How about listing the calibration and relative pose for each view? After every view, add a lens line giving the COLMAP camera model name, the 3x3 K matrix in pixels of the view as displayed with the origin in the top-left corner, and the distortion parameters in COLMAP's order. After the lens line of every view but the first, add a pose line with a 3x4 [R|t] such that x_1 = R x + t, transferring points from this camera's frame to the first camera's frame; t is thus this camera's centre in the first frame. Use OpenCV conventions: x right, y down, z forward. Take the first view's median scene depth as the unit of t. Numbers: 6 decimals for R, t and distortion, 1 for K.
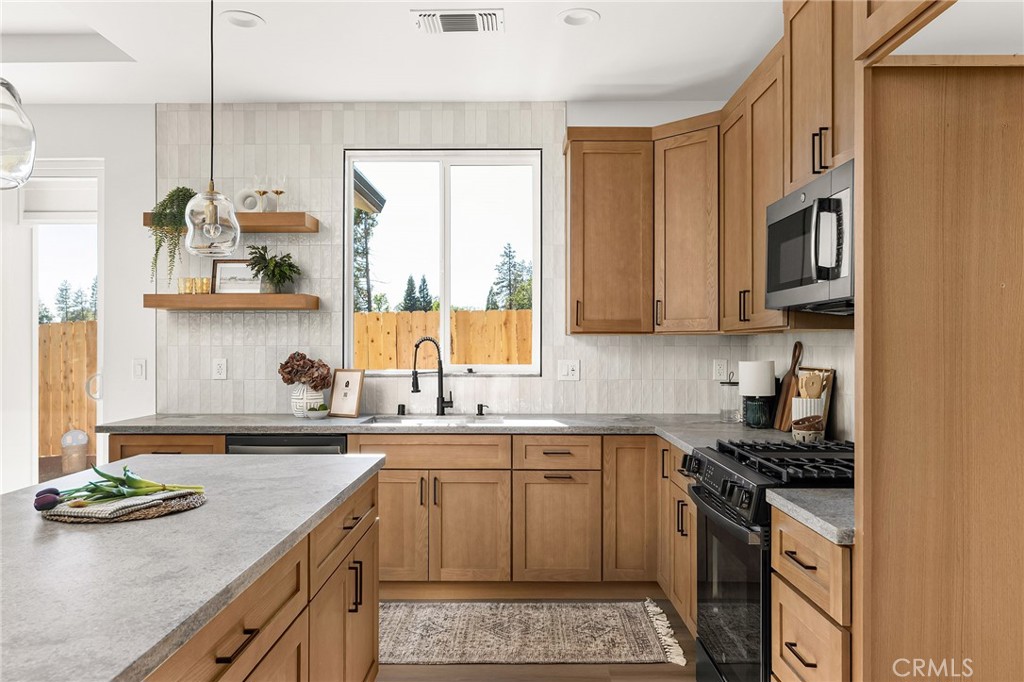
lens RADIAL K [[754.5, 0, 511.6], [0, 754.5, 341.8], [0, 0, 1]] dist [0.007834, -0.000176]
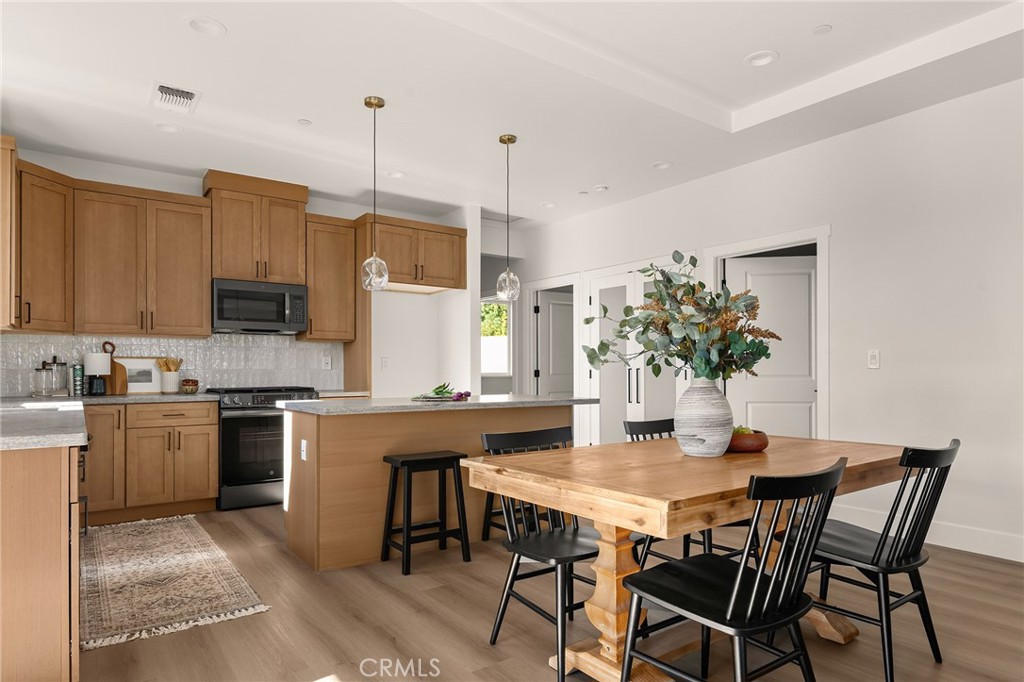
lens RADIAL K [[608.6, 0, 516.0], [0, 608.6, 367.0], [0, 0, 1]] dist [0.002011, -0.003676]
pose [[-0.594645, 0.006004, 0.803966, -1.026352], [-0.000458, 0.999969, -0.007806, 0.054530], [-0.803988, -0.005010, -0.594624, 0.898997]]
